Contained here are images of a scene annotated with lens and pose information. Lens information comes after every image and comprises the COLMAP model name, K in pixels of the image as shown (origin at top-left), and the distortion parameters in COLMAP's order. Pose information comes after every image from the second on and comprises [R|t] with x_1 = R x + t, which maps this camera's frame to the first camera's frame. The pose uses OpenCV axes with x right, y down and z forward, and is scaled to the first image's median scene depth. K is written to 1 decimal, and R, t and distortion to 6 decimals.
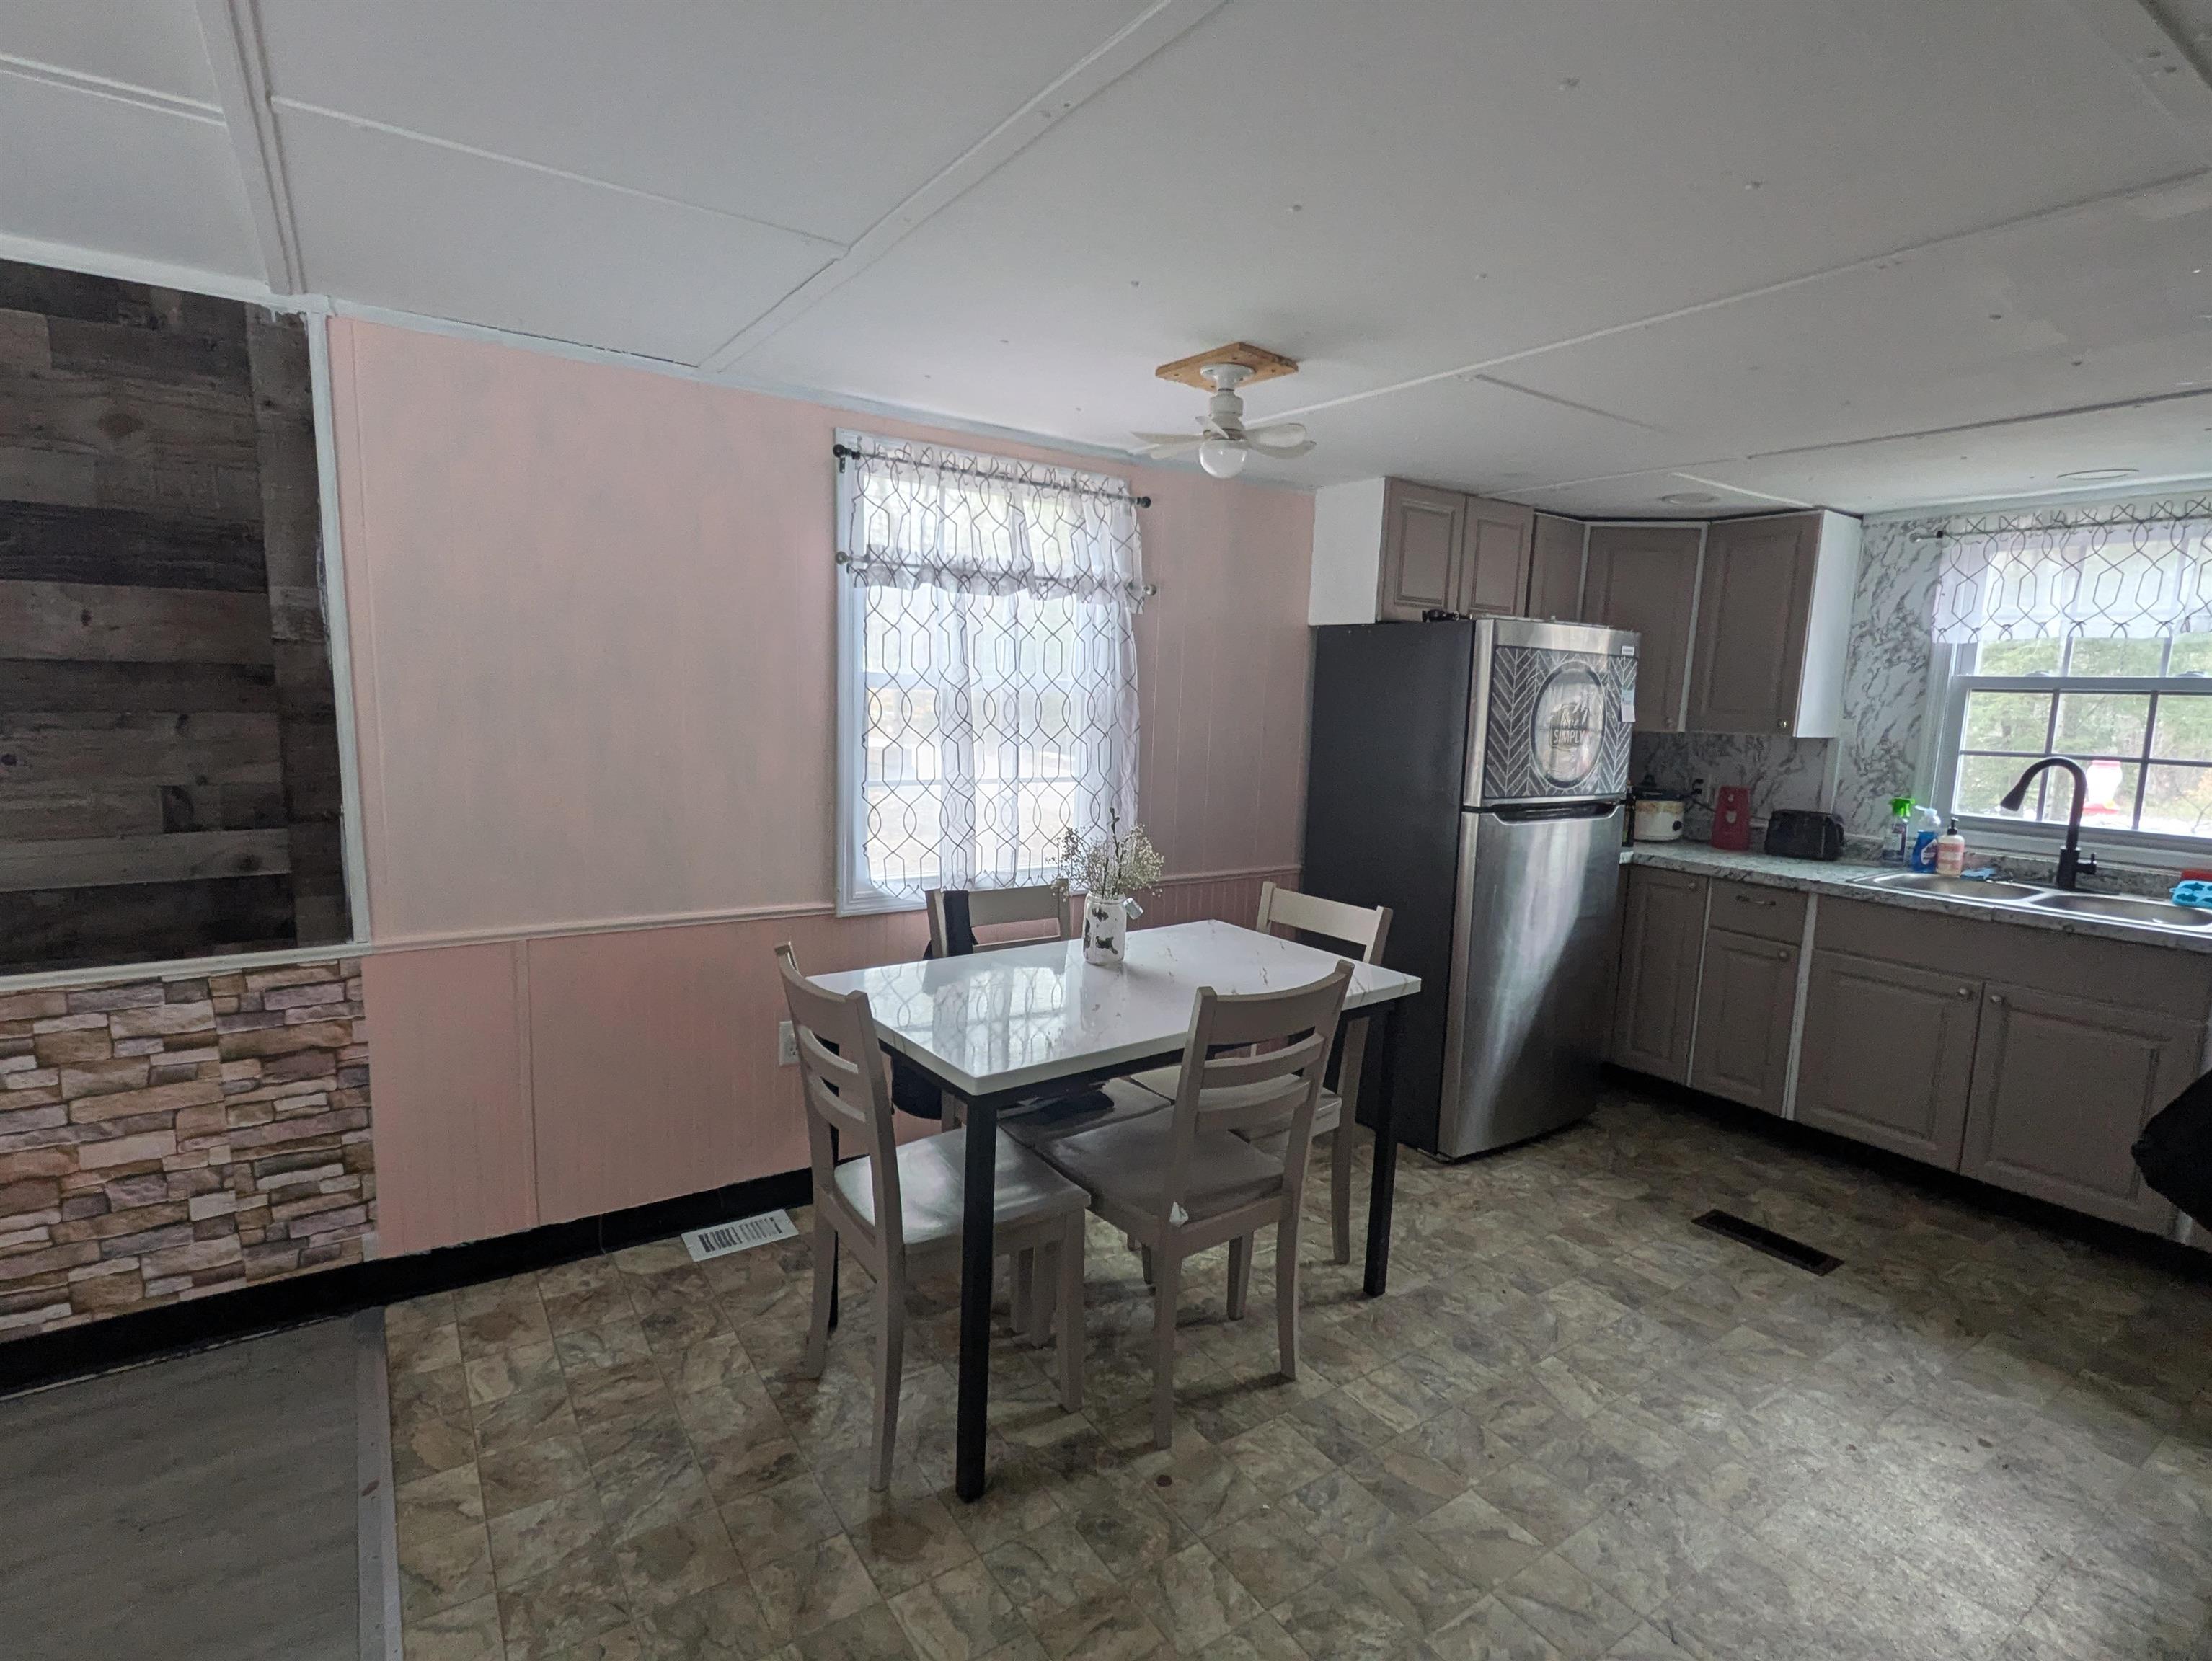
lens RADIAL K [[980.6, 0, 1204.2], [0, 980.6, 835.0], [0, 0, 1]] dist [0.000405, 0.000514]
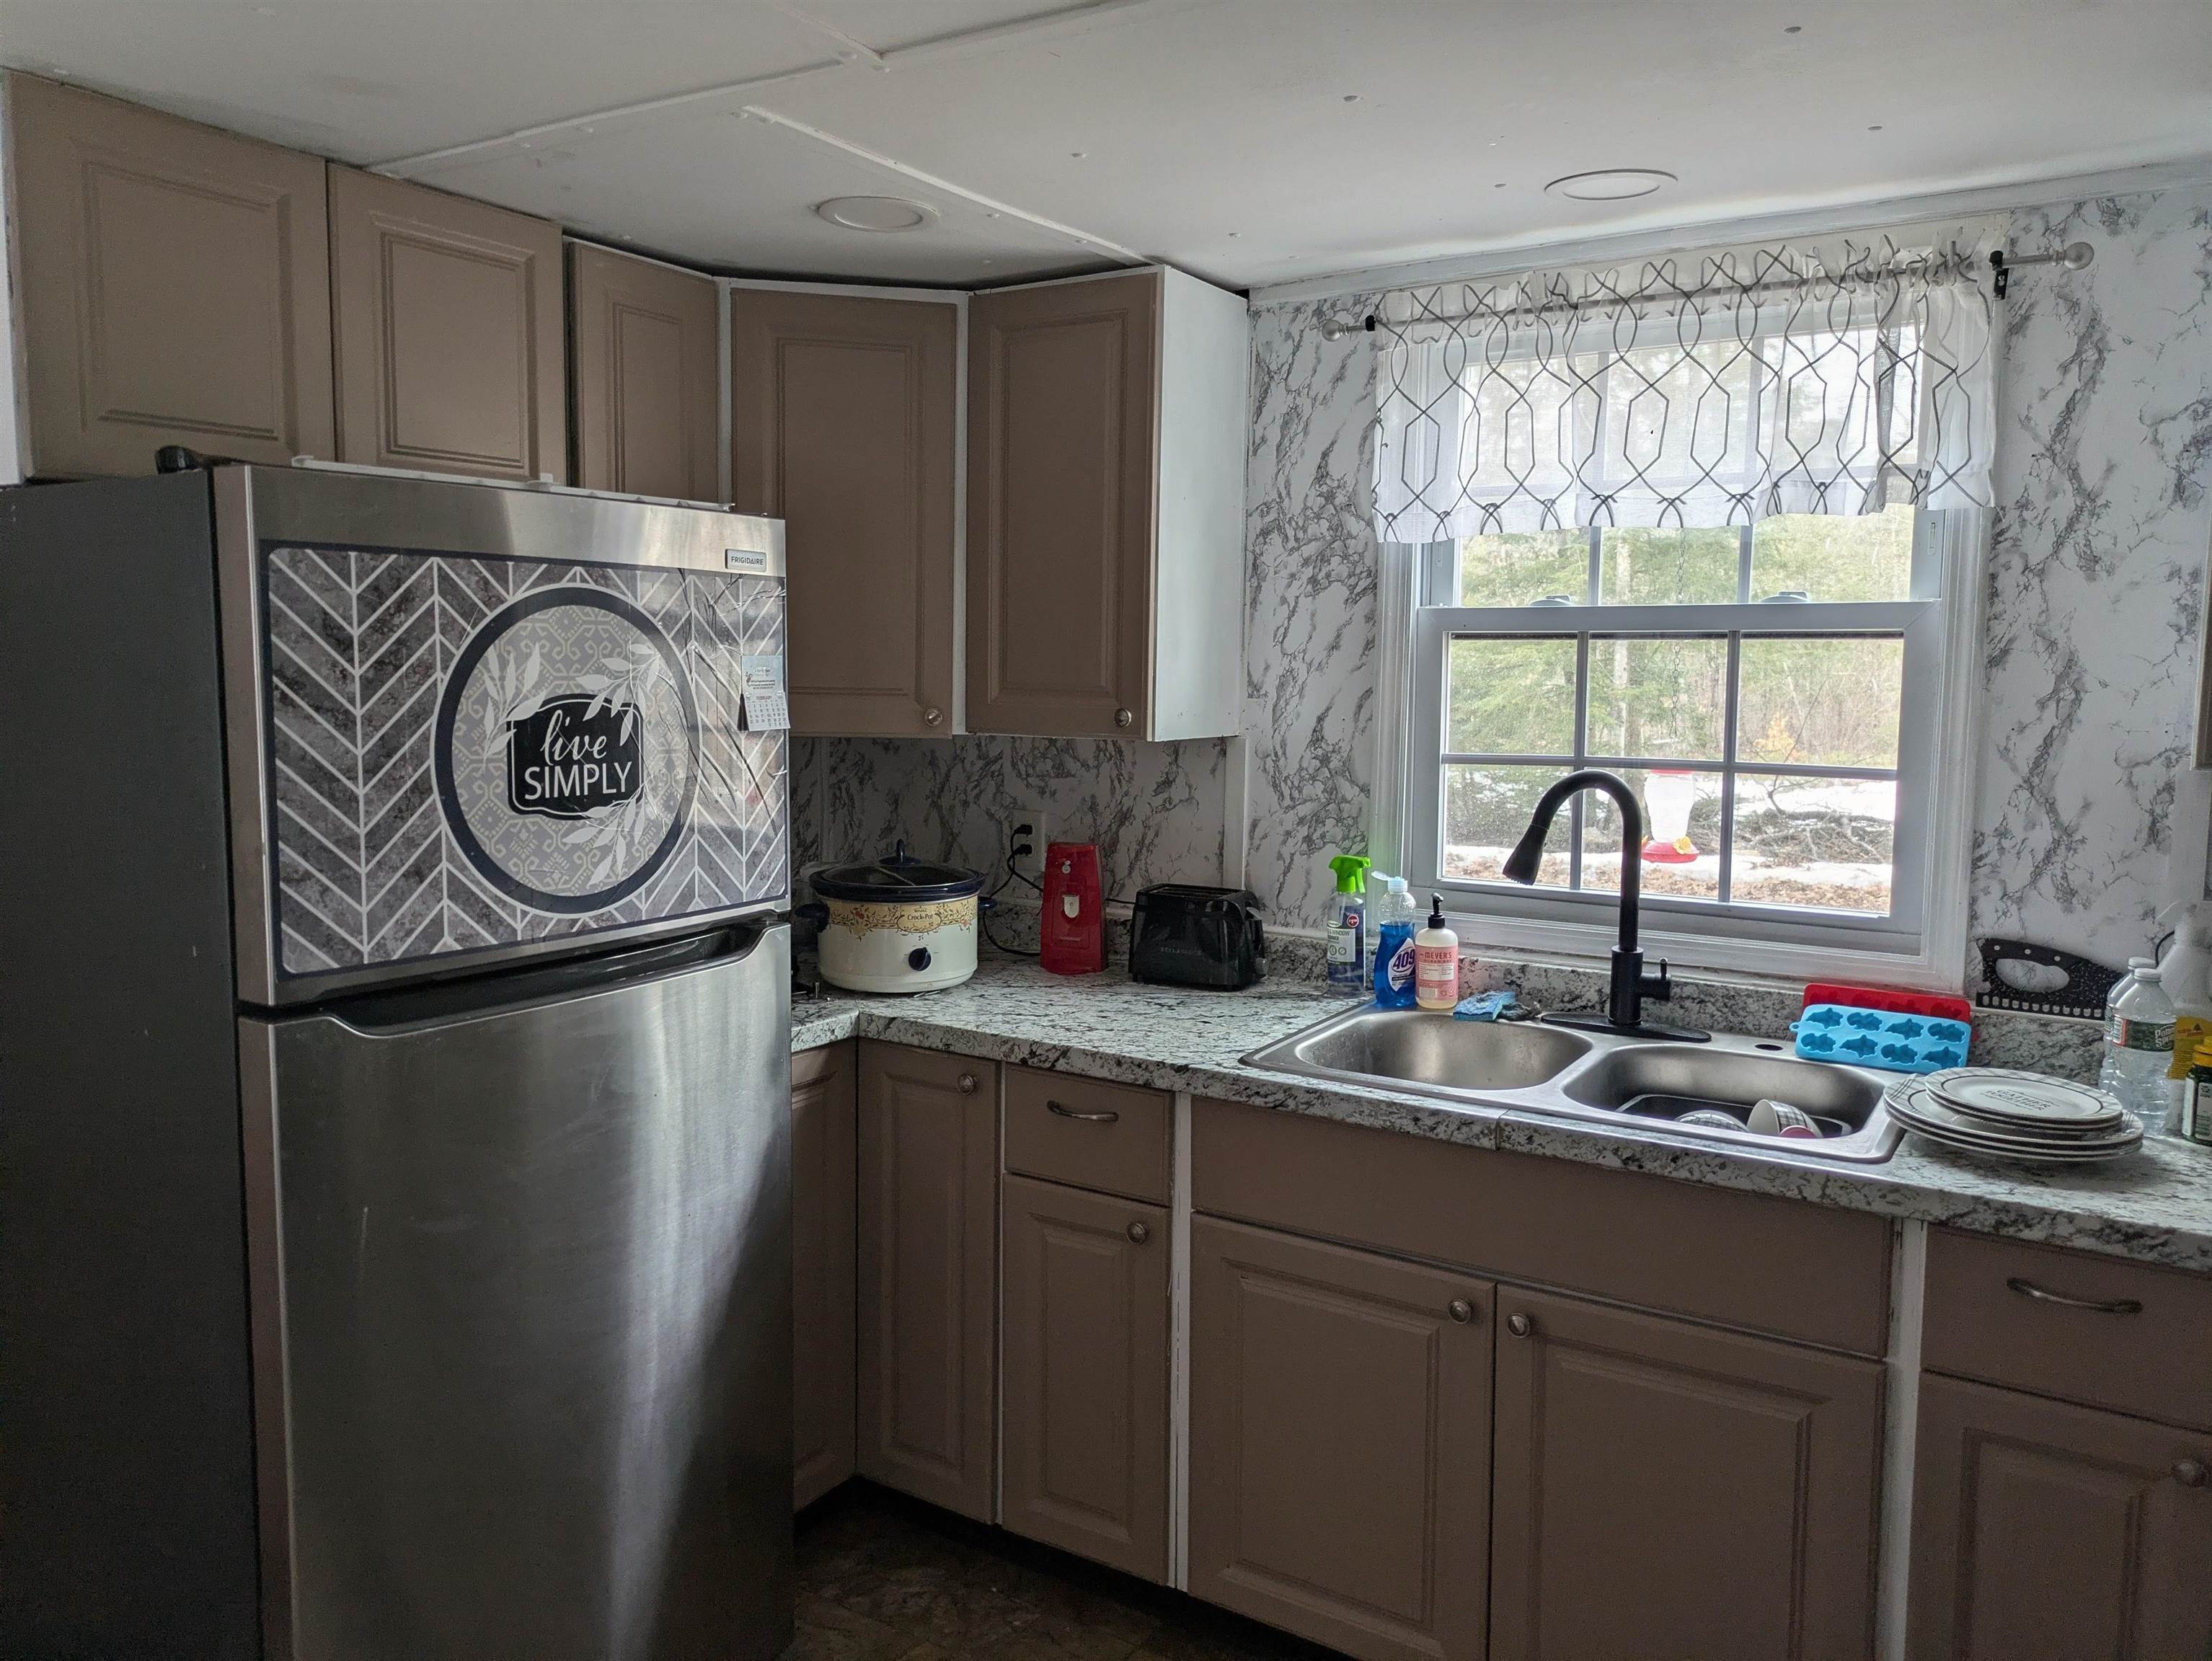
lens RADIAL K [[1530.7, 0, 1104.1], [0, 1530.7, 845.8], [0, 0, 1]] dist [0.045041, -0.051526]
pose [[0.925088, -0.073701, 0.372533, 0.311083], [0.078982, 0.996875, 0.001086, -0.054328], [-0.371450, 0.028419, 0.928018, 0.330608]]
